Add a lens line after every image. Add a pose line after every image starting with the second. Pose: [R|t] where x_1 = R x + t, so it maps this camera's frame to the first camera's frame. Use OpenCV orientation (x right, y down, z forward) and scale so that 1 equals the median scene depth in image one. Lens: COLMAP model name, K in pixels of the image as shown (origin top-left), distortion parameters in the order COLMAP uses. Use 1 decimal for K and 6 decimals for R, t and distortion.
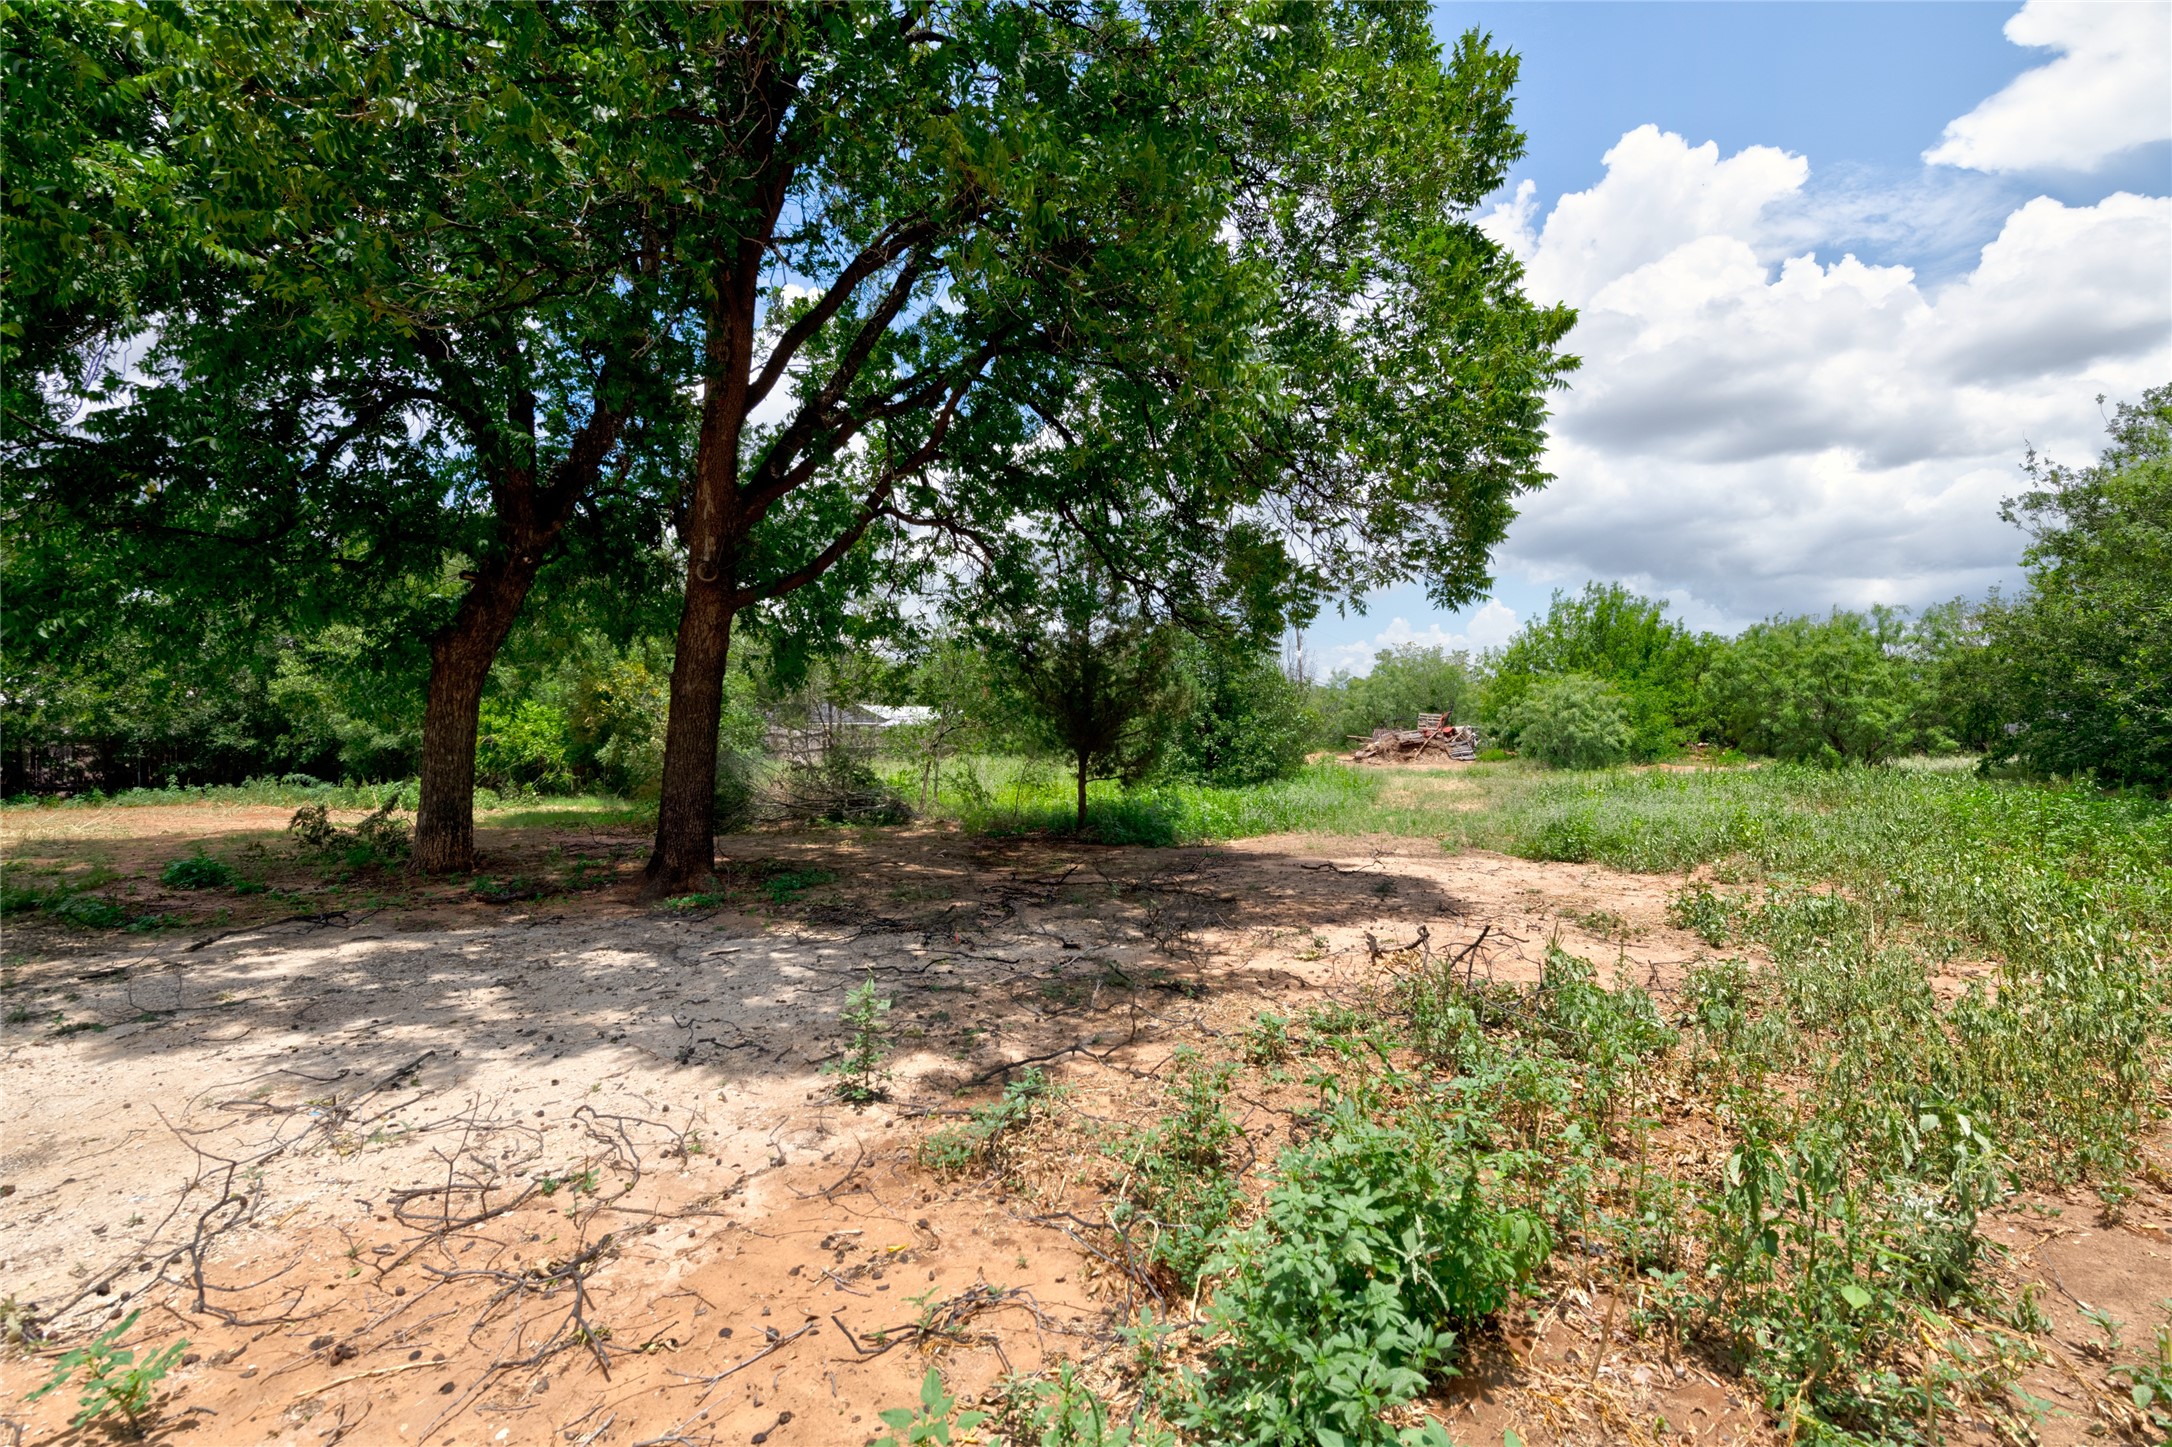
lens RADIAL K [[974.3, 0, 1086.5], [0, 974.3, 731.1], [0, 0, 1]] dist [0.005747, -0.001187]
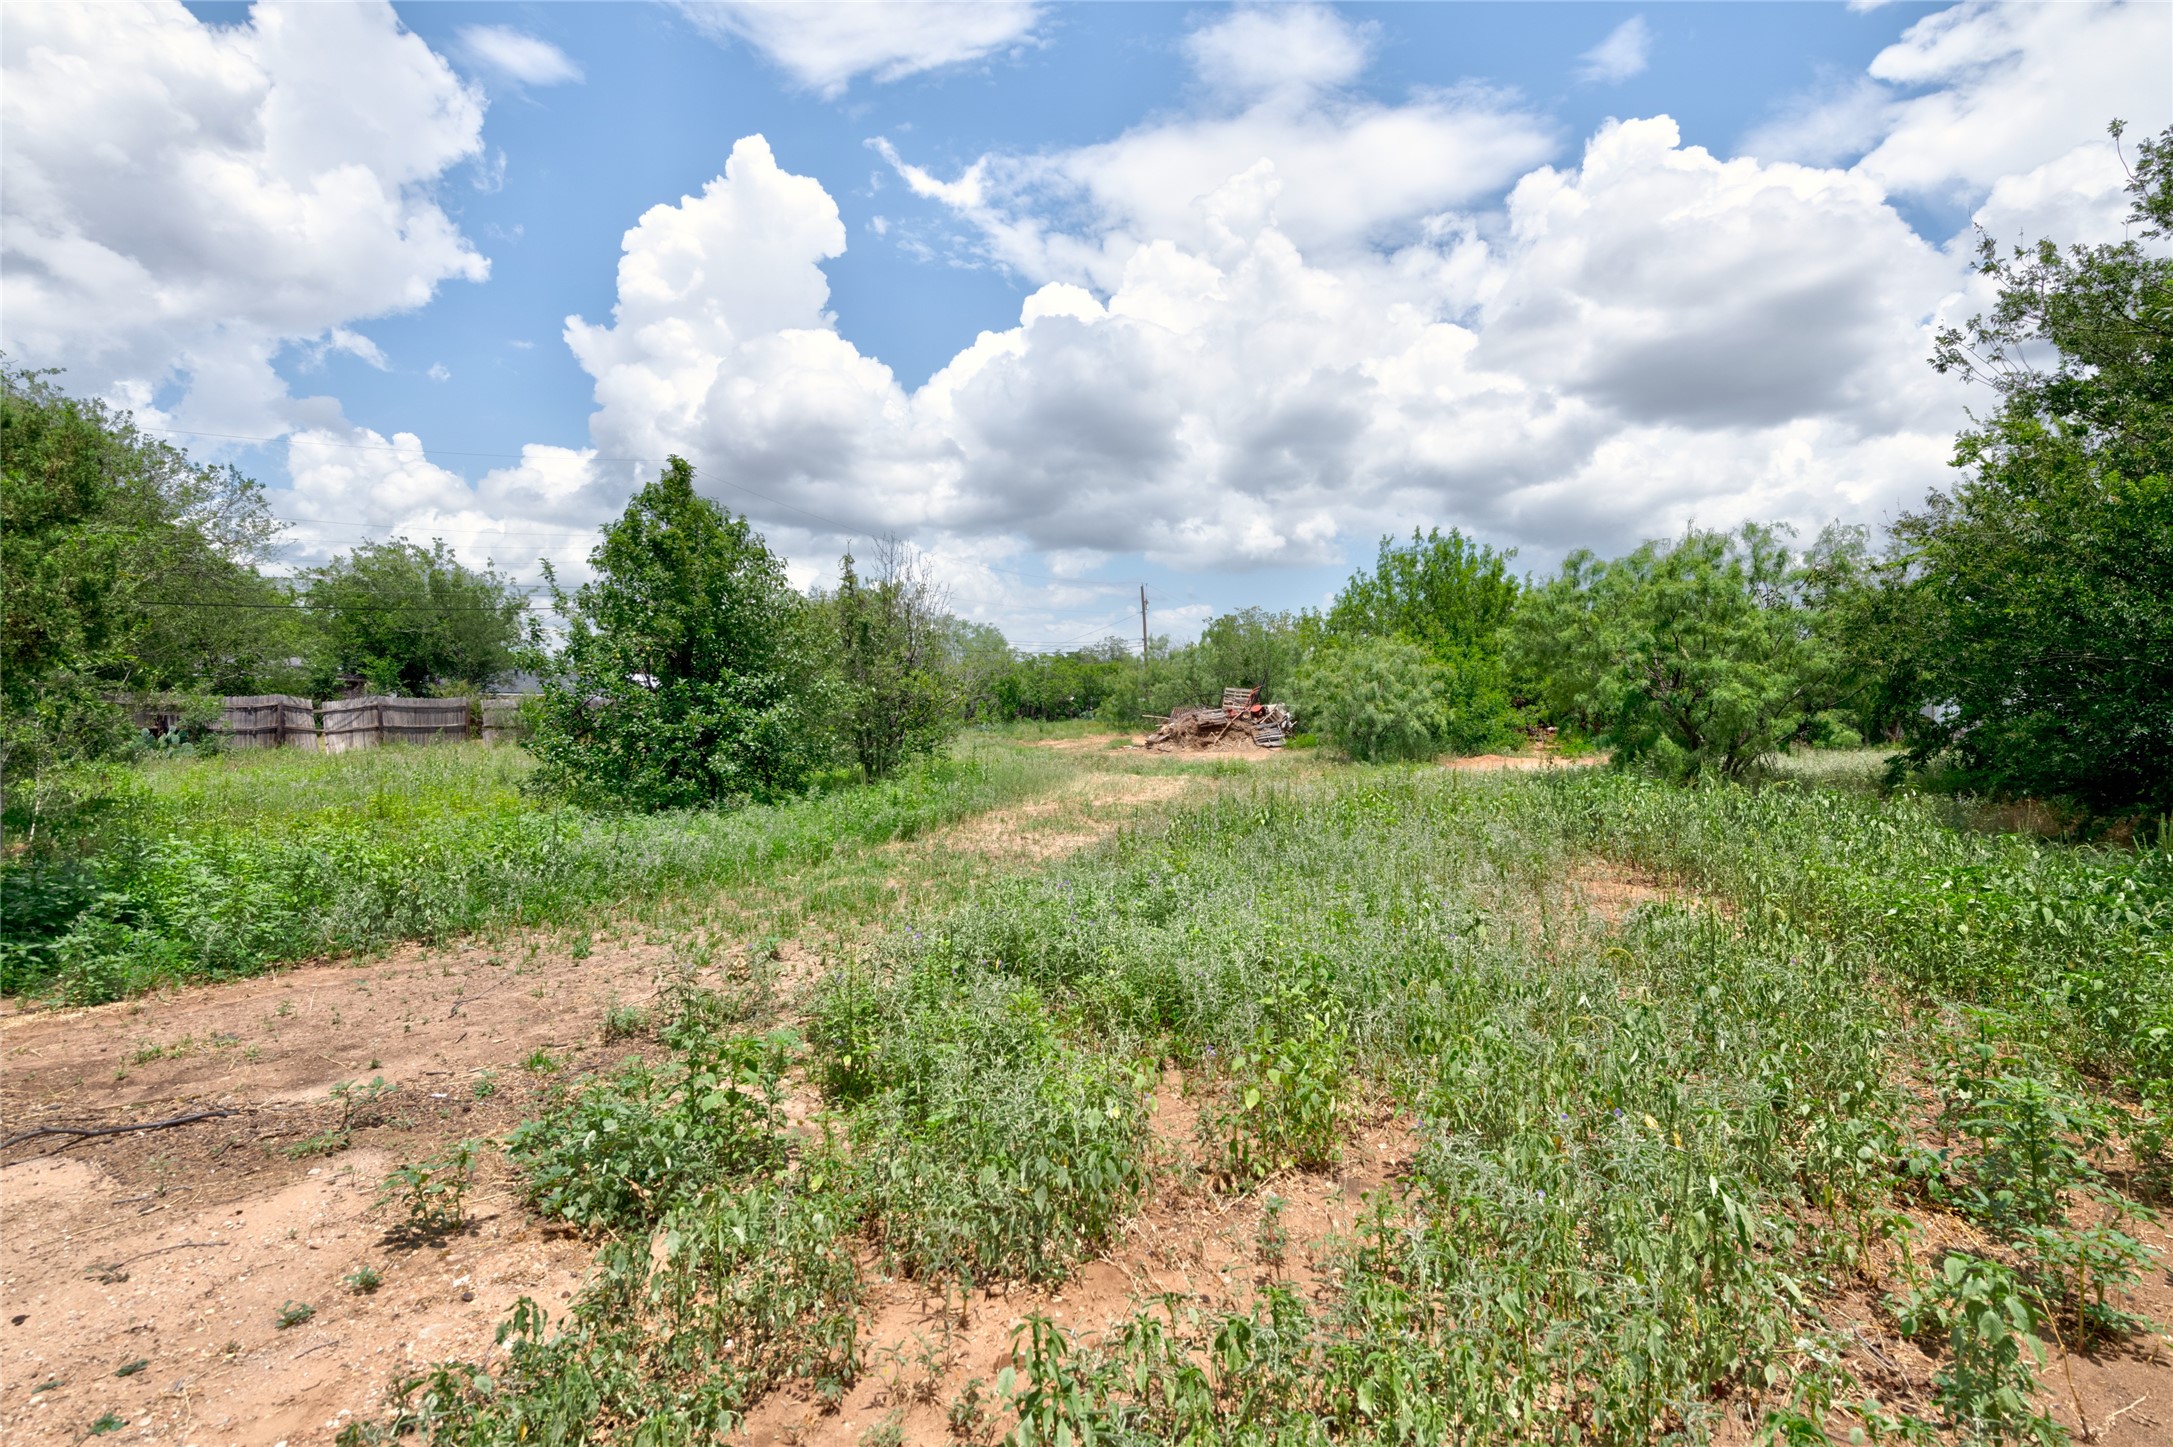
lens RADIAL K [[974.7, 0, 1086.1], [0, 974.7, 716.3], [0, 0, 1]] dist [0.005747, -0.001187]
pose [[0.997309, 0.007255, 0.072953, 0.226979], [-0.007891, 0.999933, 0.008426, -0.000930], [-0.072887, -0.008979, 0.997300, 0.269965]]
